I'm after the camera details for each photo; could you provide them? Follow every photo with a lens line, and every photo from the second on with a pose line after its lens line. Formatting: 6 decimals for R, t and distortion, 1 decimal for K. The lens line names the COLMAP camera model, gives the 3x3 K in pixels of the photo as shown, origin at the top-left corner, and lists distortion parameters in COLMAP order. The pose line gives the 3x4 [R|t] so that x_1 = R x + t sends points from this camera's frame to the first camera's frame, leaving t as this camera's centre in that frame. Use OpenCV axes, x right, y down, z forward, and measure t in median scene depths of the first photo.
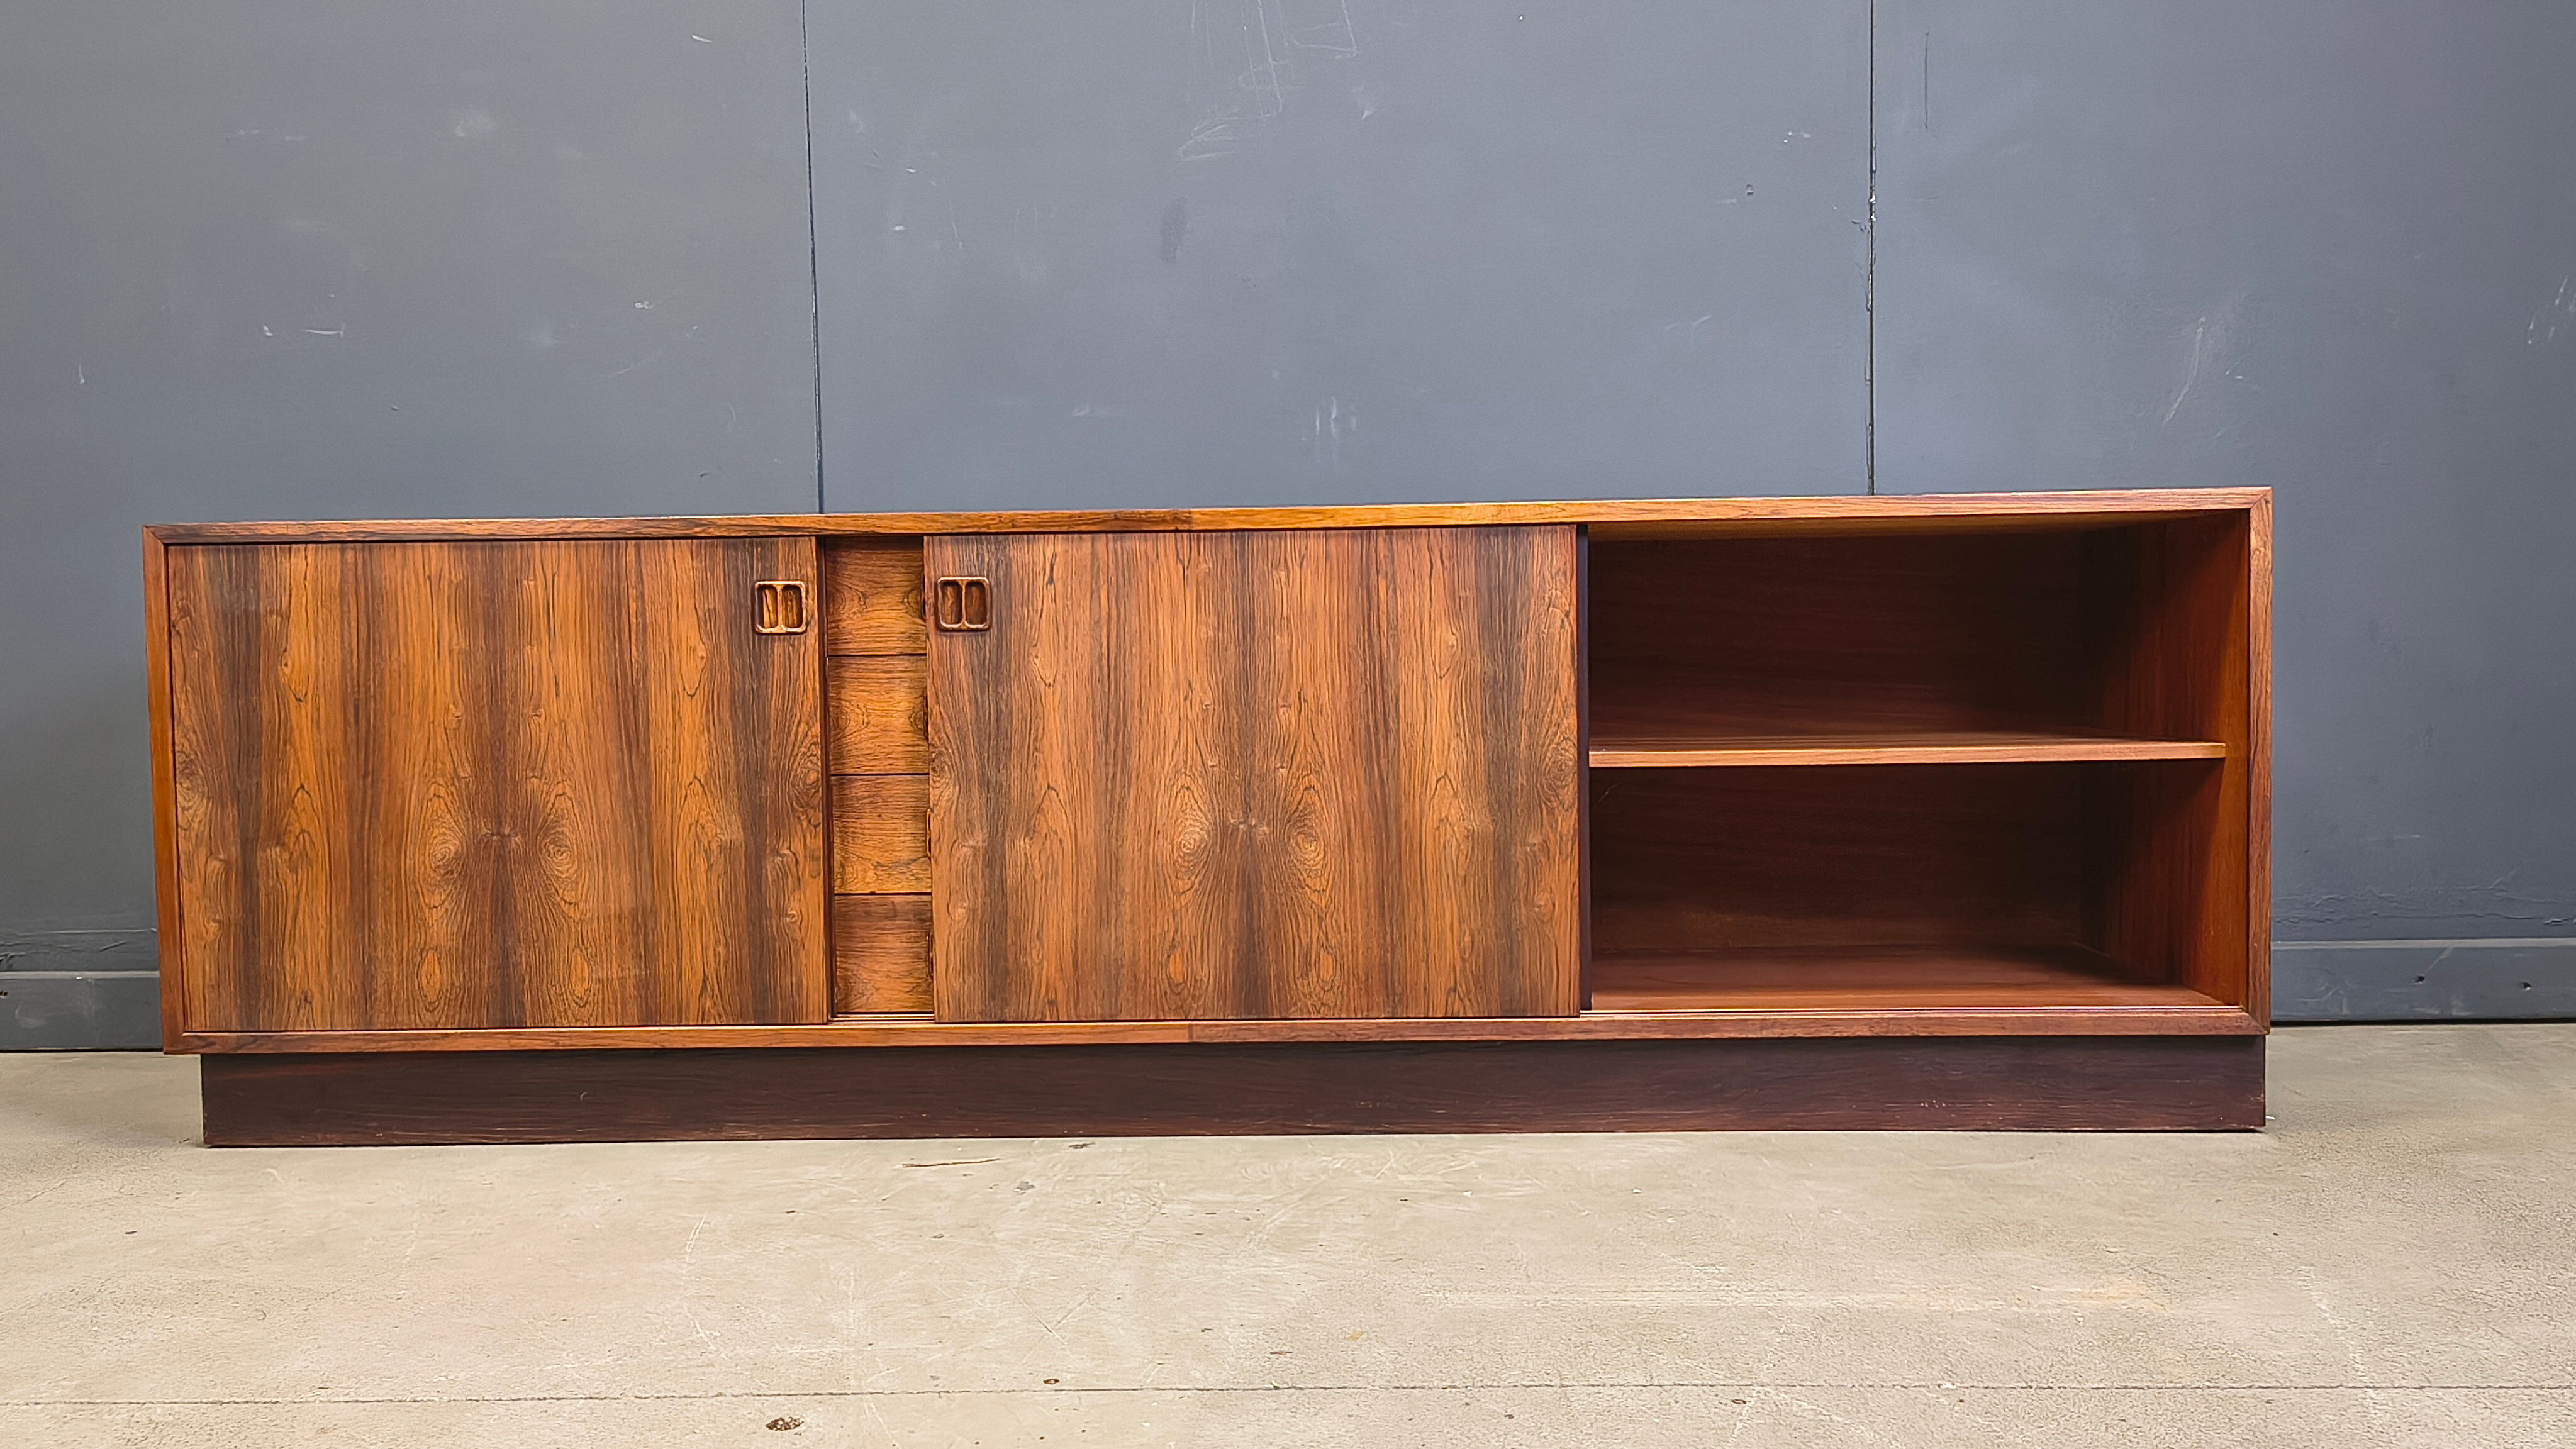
lens RADIAL K [[2198.0, 0, 1282.5], [0, 2198.0, 724.7], [0, 0, 1]] dist [0.041100, 0.005425]
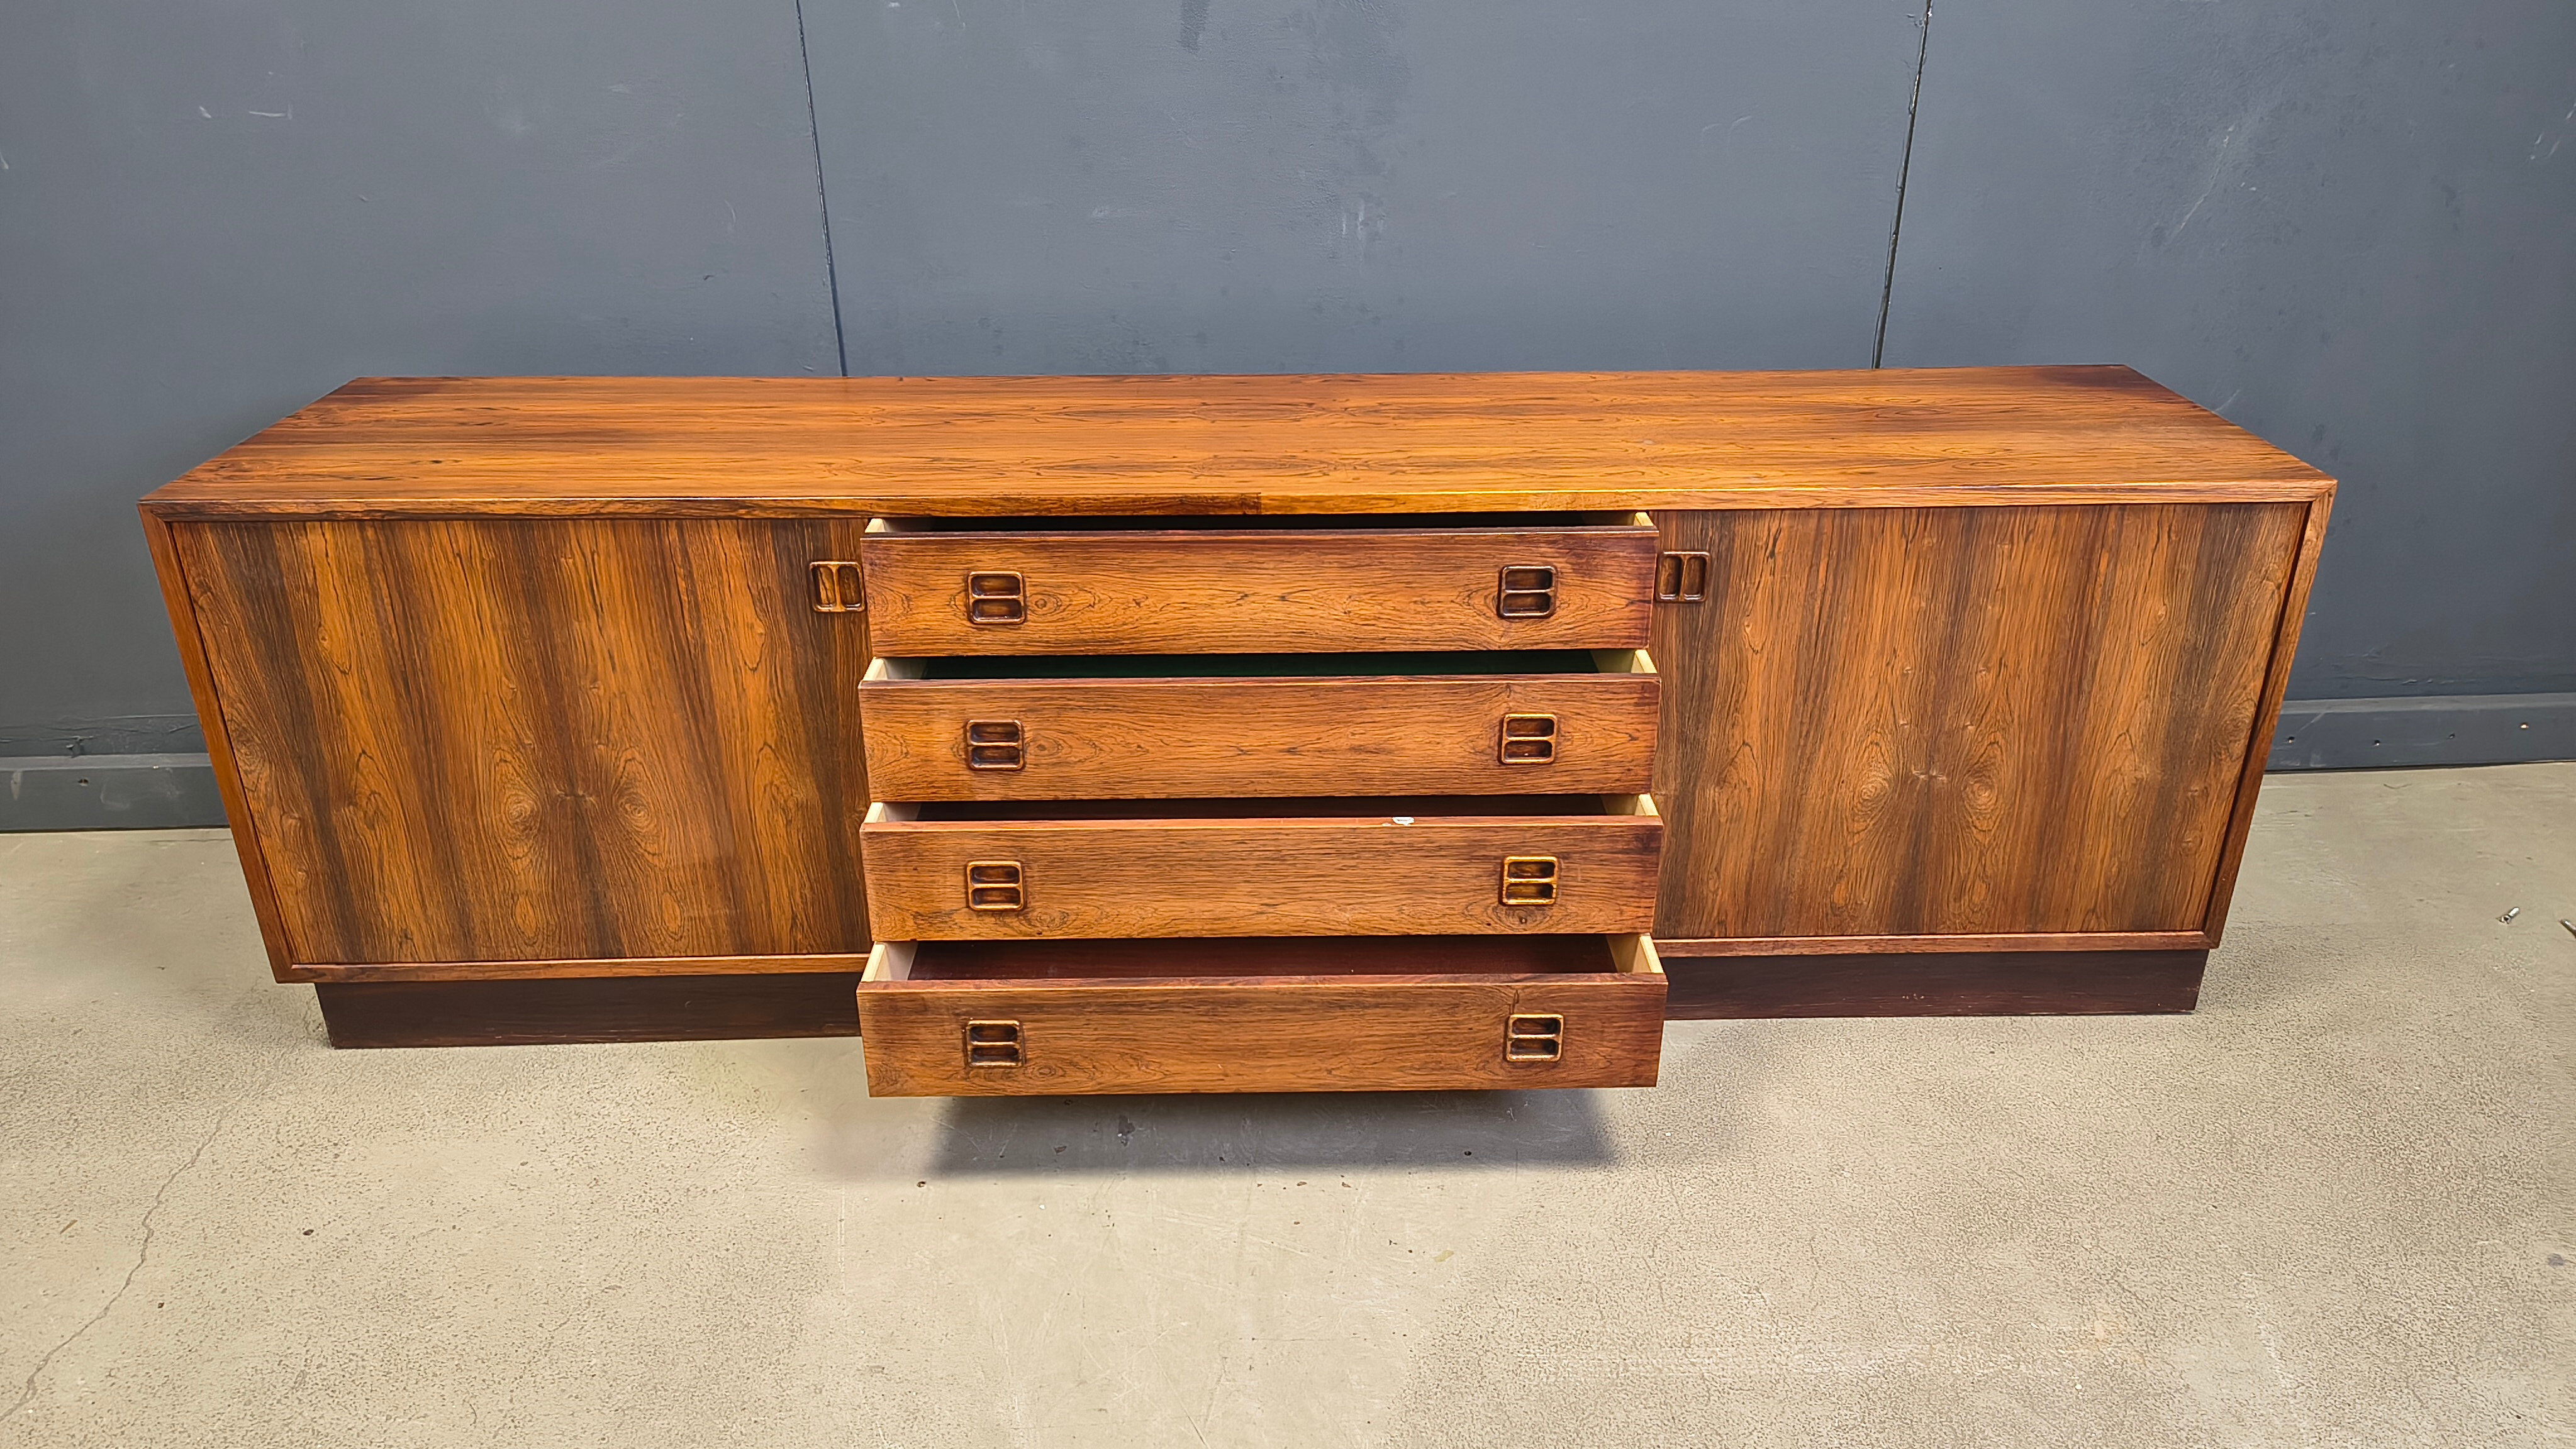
lens RADIAL K [[1802.8, 0, 1301.6], [0, 1802.8, 736.1], [0, 0, 1]] dist [0.059459, -0.070991]
pose [[0.997470, -0.014705, 0.069556, -0.078544], [-0.013555, 0.921088, 0.389118, -0.304782], [-0.069790, -0.389076, 0.918558, 0.220639]]
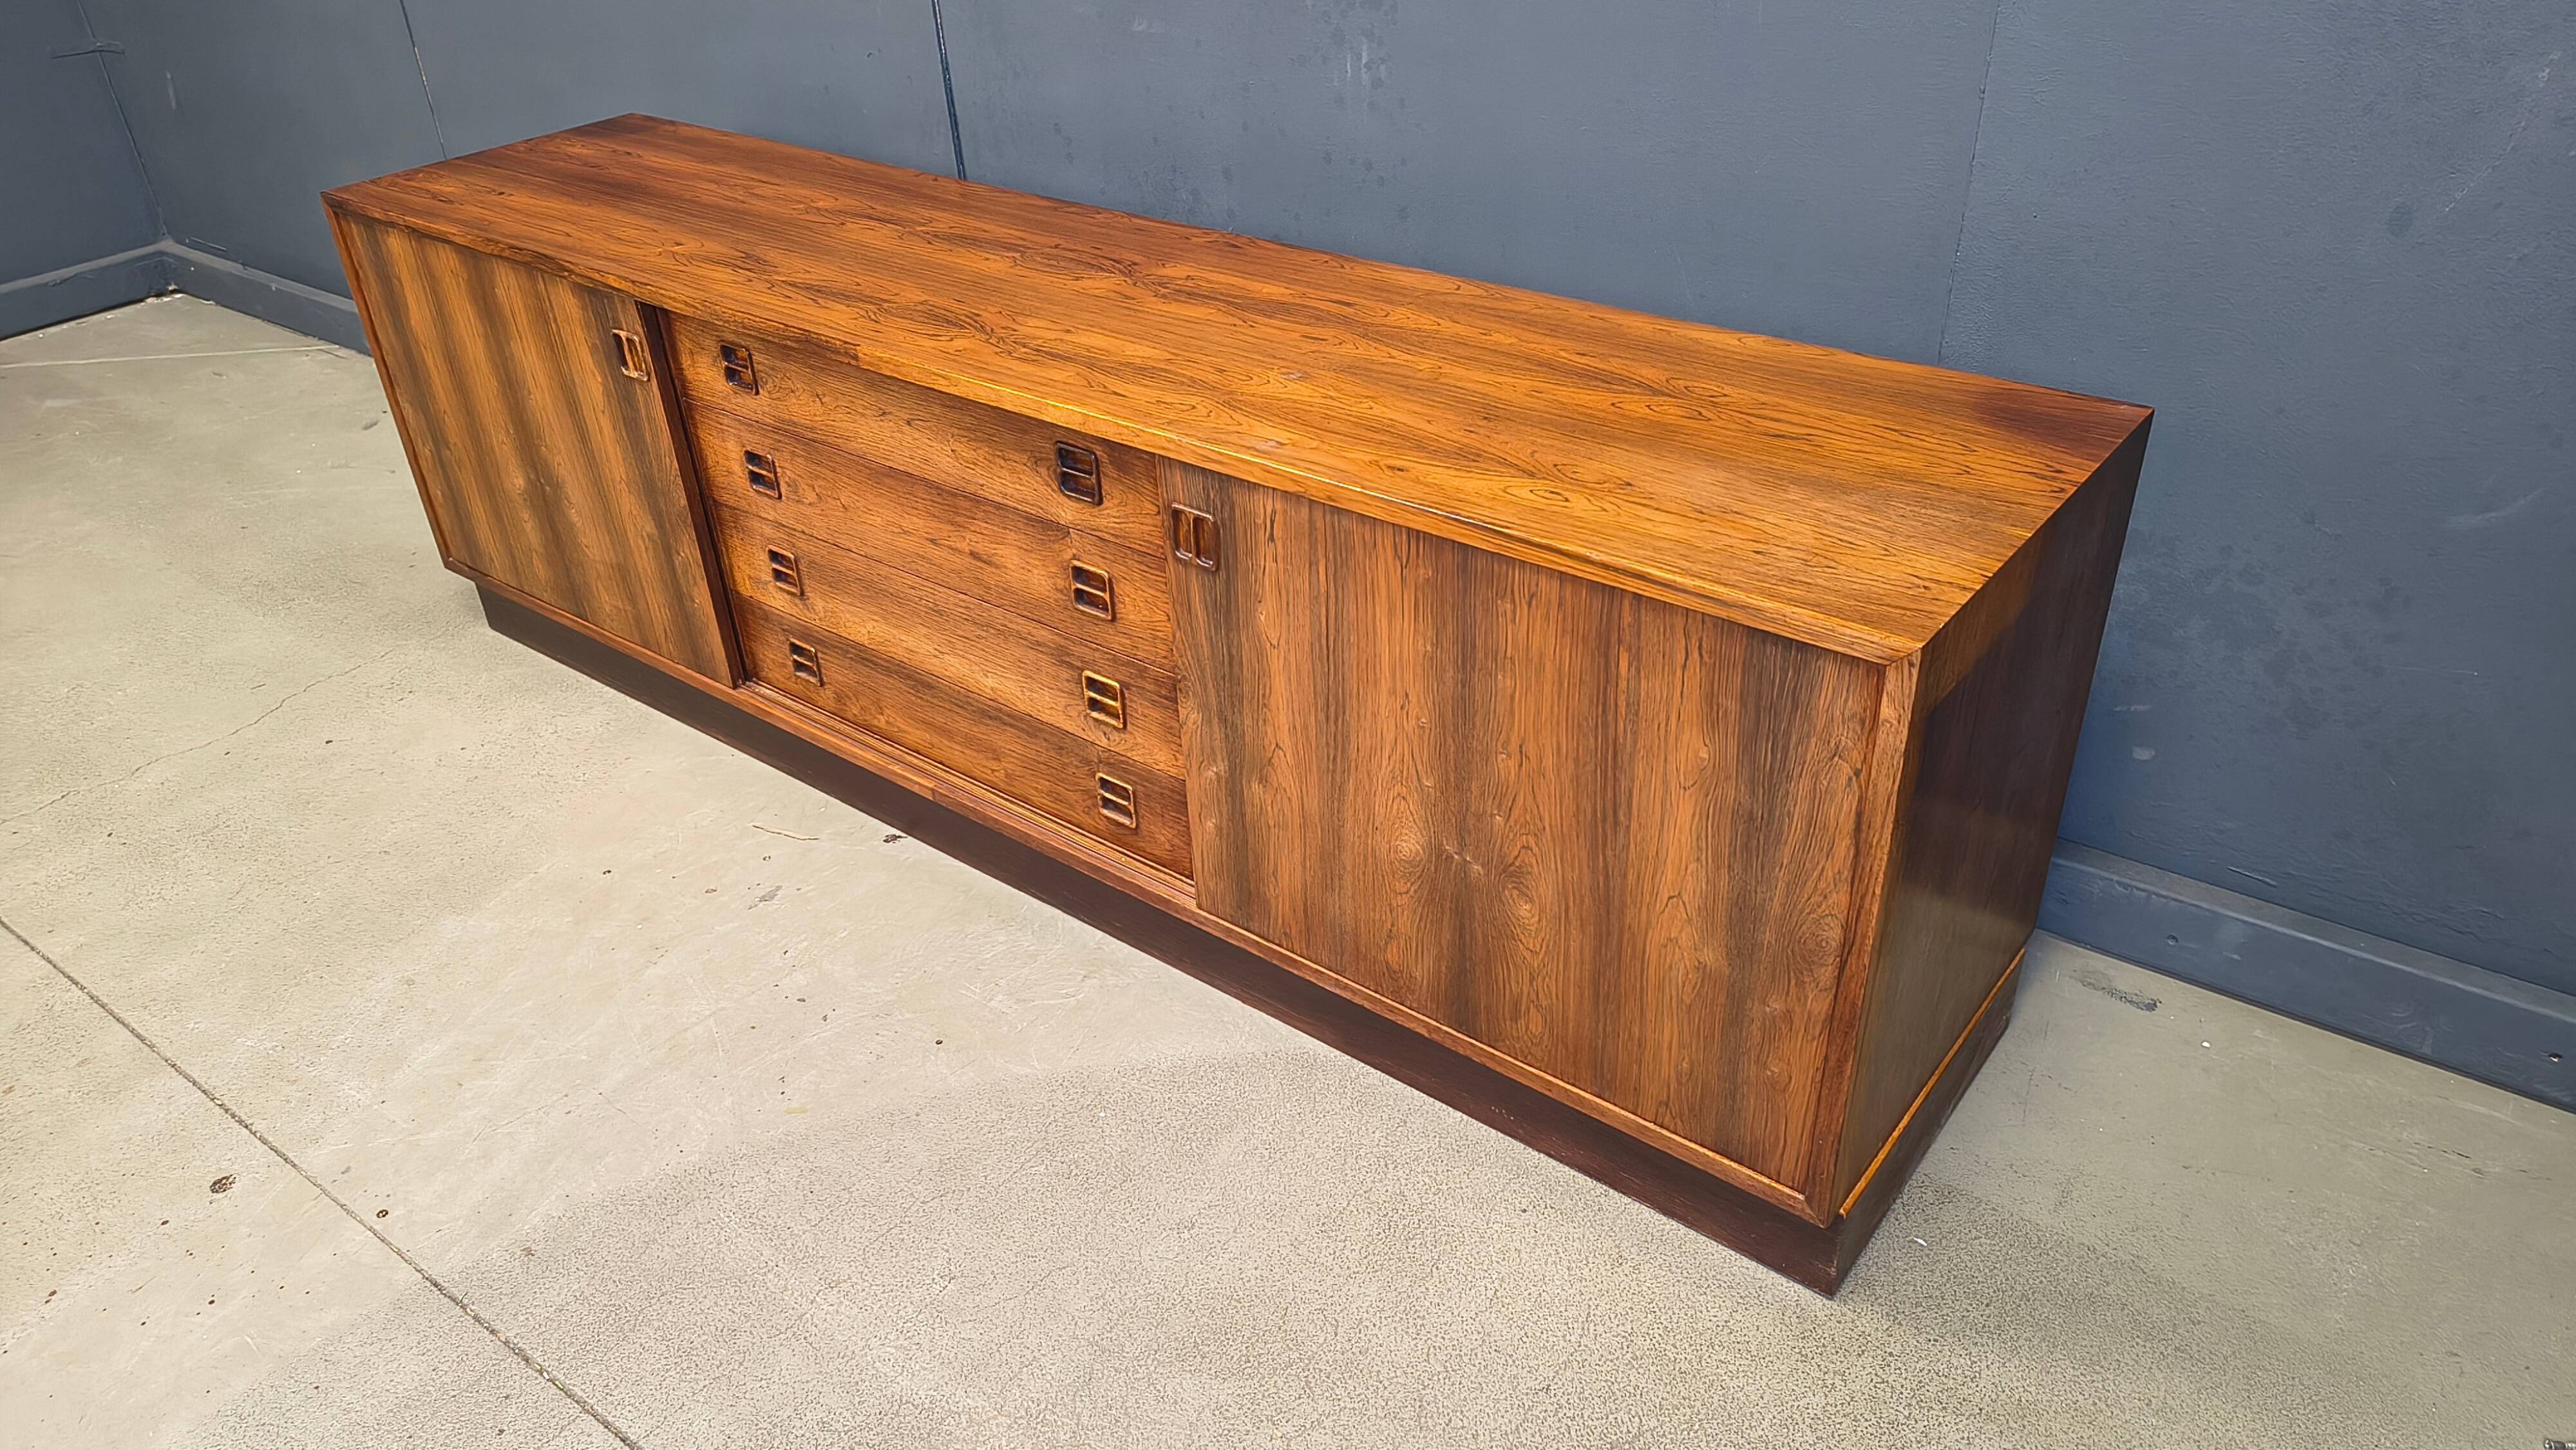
lens RADIAL K [[1786.7, 0, 1269.3], [0, 1786.7, 755.6], [0, 0, 1]] dist [0.044749, -0.041968]
pose [[0.799090, 0.305807, -0.517626, 0.556700], [0.011207, 0.853246, 0.521389, -0.347752], [0.601106, -0.422438, 0.678393, 0.488574]]
